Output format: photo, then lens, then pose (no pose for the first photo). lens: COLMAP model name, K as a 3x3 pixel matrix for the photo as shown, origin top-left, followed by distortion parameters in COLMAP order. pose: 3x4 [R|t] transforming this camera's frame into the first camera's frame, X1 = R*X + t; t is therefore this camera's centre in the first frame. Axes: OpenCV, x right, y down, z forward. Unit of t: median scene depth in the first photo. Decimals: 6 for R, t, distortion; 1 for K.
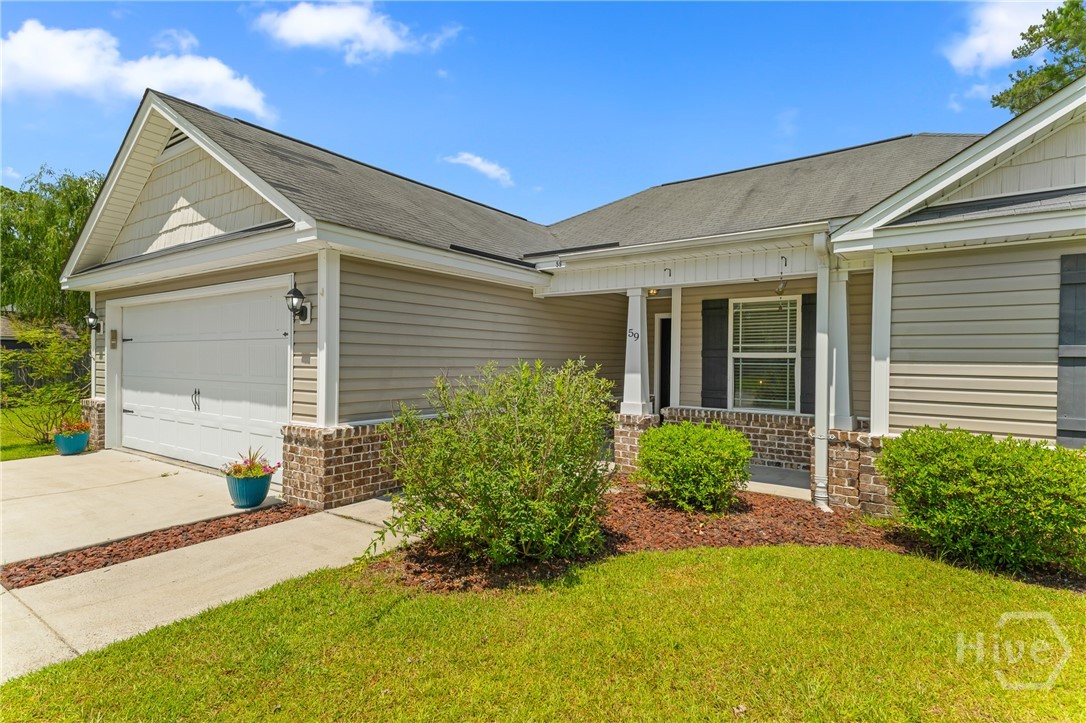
lens RADIAL K [[515.5, 0, 550.7], [0, 515.5, 364.5], [0, 0, 1]] dist [0.027490, 0.001543]
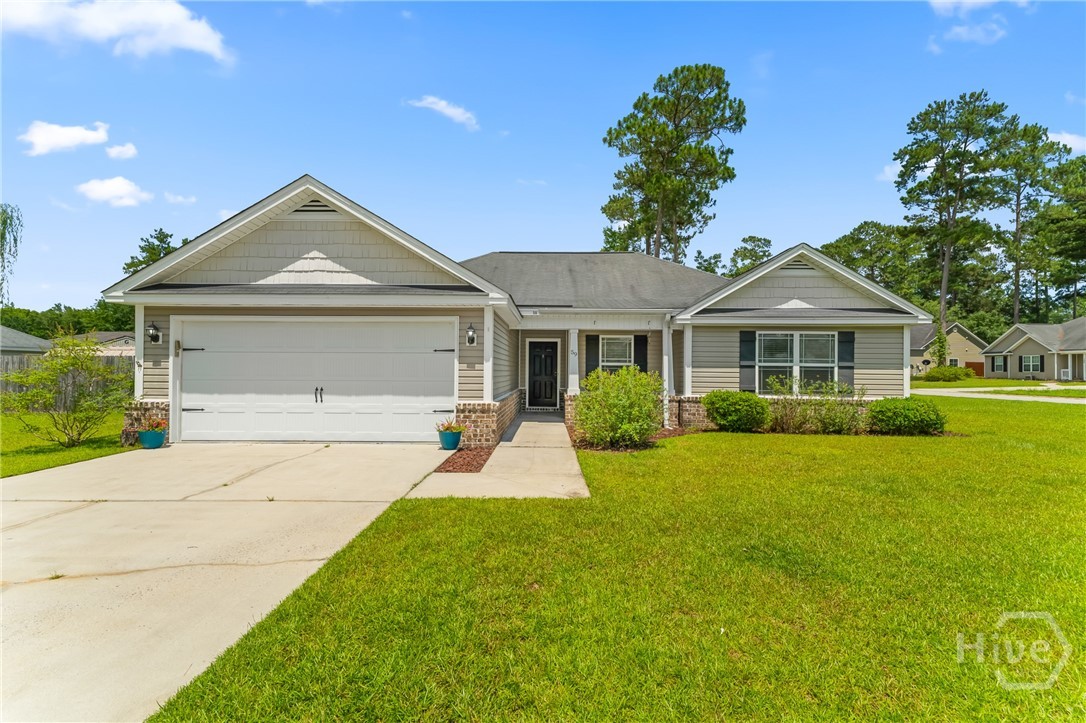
lens RADIAL K [[432.0, 0, 535.8], [0, 432.0, 363.5], [0, 0, 1]] dist [0.000105, -0.000105]
pose [[0.850639, 0.004205, 0.525733, -0.814634], [0.005477, 0.999843, -0.016859, 0.006760], [-0.525721, 0.017220, 0.850483, -0.287022]]
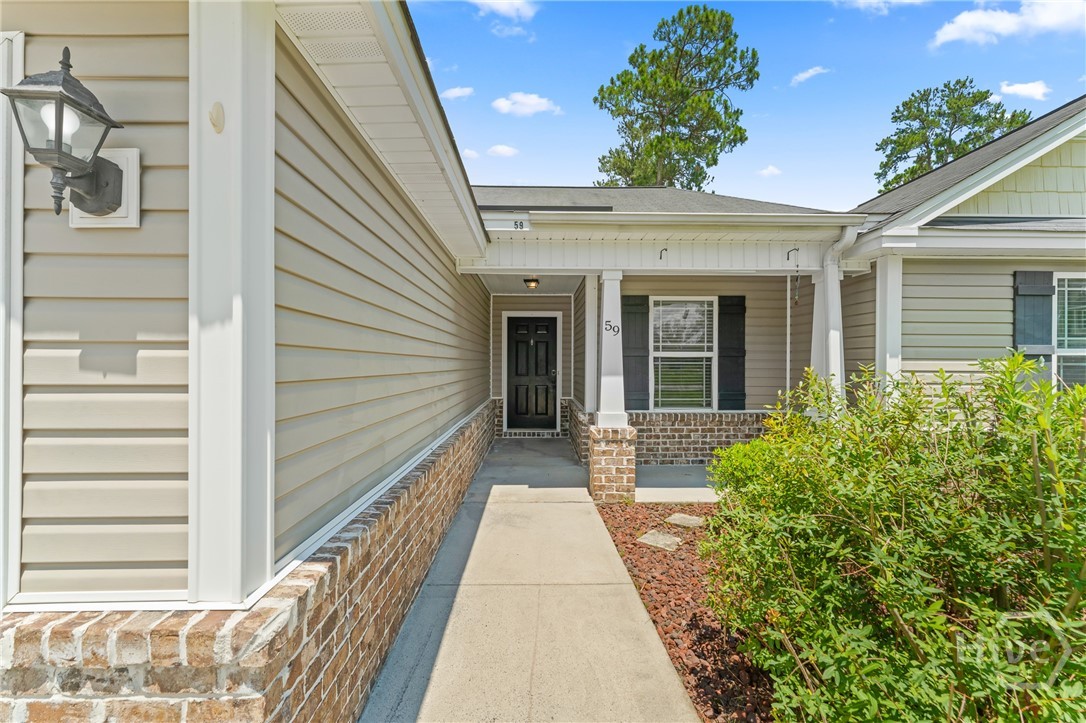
lens RADIAL K [[432.0, 0, 544.0], [0, 432.0, 363.2], [0, 0, 1]] dist [0.000105, -0.000105]
pose [[0.817063, -0.009083, 0.576477, -0.319736], [0.010910, 0.999940, 0.000293, -0.004002], [-0.576446, 0.006050, 0.817113, 0.525057]]
